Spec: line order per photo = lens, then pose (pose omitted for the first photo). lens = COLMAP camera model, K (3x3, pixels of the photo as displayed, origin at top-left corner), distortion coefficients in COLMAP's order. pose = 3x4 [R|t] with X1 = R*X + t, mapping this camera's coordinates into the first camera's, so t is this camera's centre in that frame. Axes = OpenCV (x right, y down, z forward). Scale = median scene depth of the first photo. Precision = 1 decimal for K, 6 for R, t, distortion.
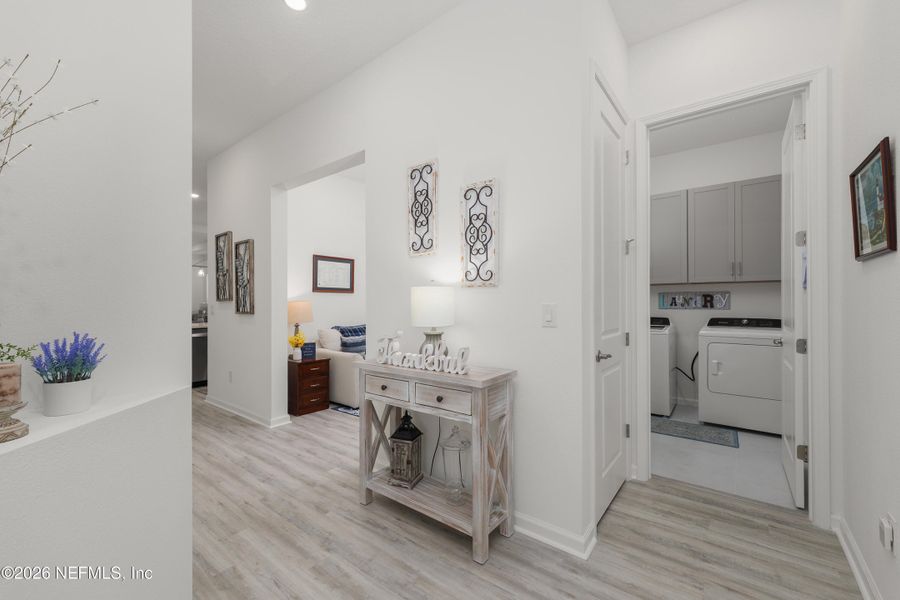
lens RADIAL K [[370.8, 0, 451.1], [0, 370.8, 300.6], [0, 0, 1]] dist [0.002005, -0.000400]
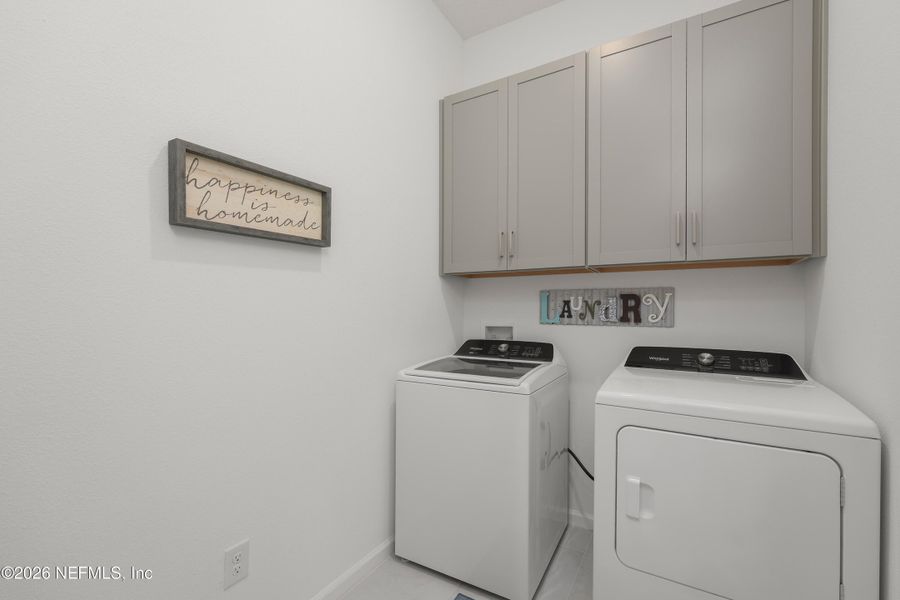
lens RADIAL K [[370.8, 0, 455.9], [0, 370.8, 306.0], [0, 0, 1]] dist [0.002005, -0.000400]
pose [[0.993615, -0.001914, 0.112807, 0.421903], [0.000540, 0.999925, 0.012208, -0.007557], [-0.112822, -0.012069, 0.993542, 0.561455]]
